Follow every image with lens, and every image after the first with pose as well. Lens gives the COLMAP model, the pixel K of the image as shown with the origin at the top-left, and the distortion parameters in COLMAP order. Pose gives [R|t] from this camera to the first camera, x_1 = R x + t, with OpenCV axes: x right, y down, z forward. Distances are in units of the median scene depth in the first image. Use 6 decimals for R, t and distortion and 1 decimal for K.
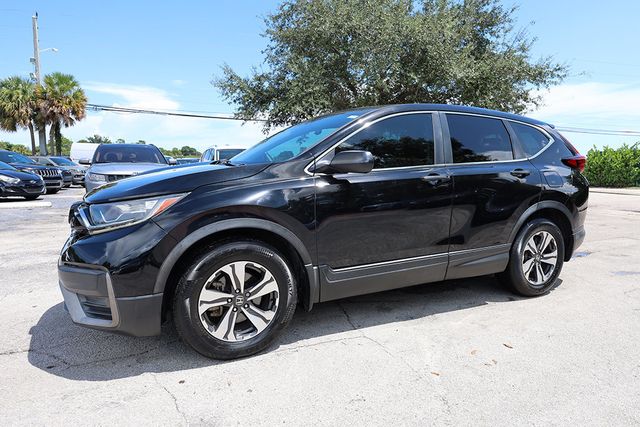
lens RADIAL K [[414.5, 0, 319.5], [0, 414.5, 215.9], [0, 0, 1]] dist [0.011842, -0.003968]
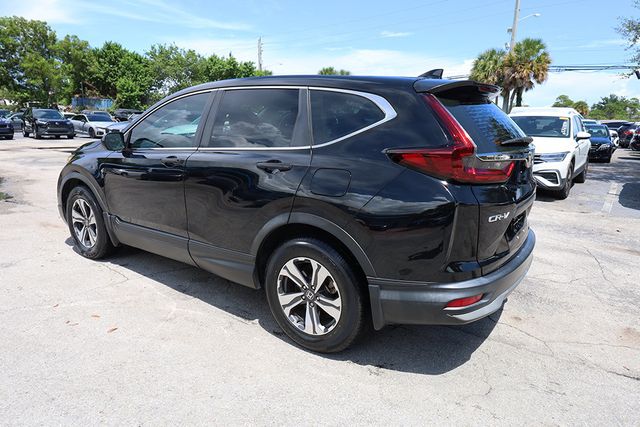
lens RADIAL K [[414.5, 0, 332.6], [0, 414.5, 210.3], [0, 0, 1]] dist [0.011842, -0.003968]
pose [[0.471561, 0.189516, -0.861228, 1.069495], [-0.122971, 0.981223, 0.148589, -0.135867], [0.873217, 0.035837, 0.486012, 0.686049]]
